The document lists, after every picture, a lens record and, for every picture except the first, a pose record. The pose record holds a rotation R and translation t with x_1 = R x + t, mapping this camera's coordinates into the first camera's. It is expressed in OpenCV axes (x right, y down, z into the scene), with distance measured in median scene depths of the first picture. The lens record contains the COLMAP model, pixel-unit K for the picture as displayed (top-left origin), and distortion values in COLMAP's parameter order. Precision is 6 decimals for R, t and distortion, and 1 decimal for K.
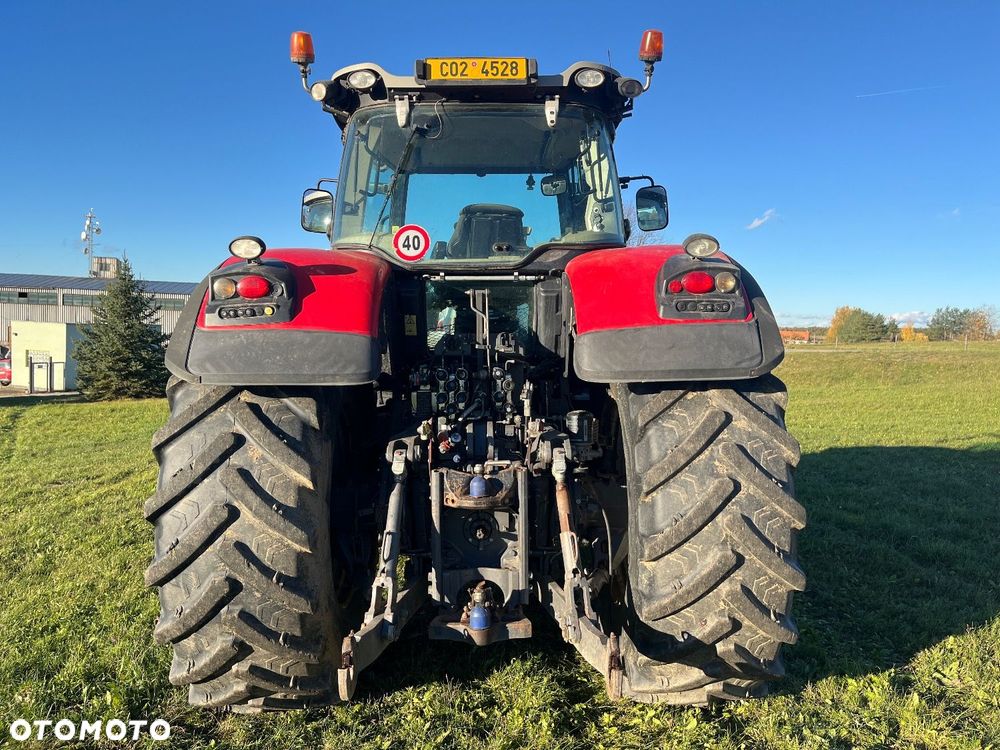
lens RADIAL K [[756.5, 0, 505.3], [0, 756.5, 376.1], [0, 0, 1]] dist [0.067251, -0.087917]
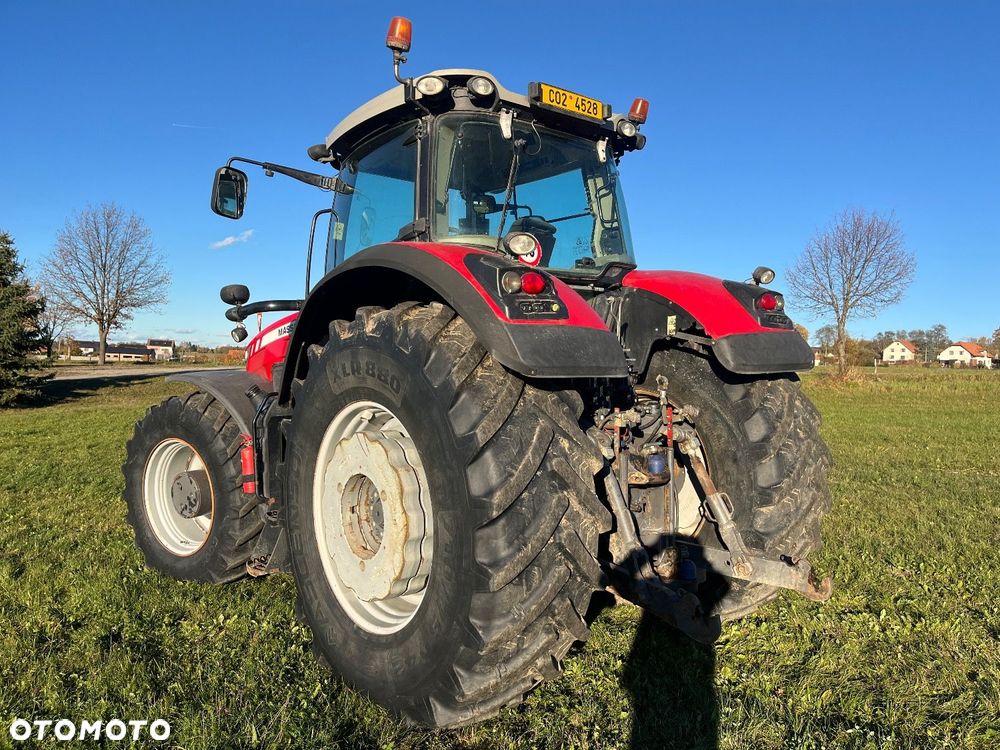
lens RADIAL K [[756.5, 0, 505.3], [0, 756.5, 376.1], [0, 0, 1]] dist [0.067251, -0.087917]
pose [[0.770083, -0.007359, 0.637901, -0.823657], [0.024209, 0.999550, -0.017693, 0.020378], [-0.637484, 0.029068, 0.769915, 0.202162]]
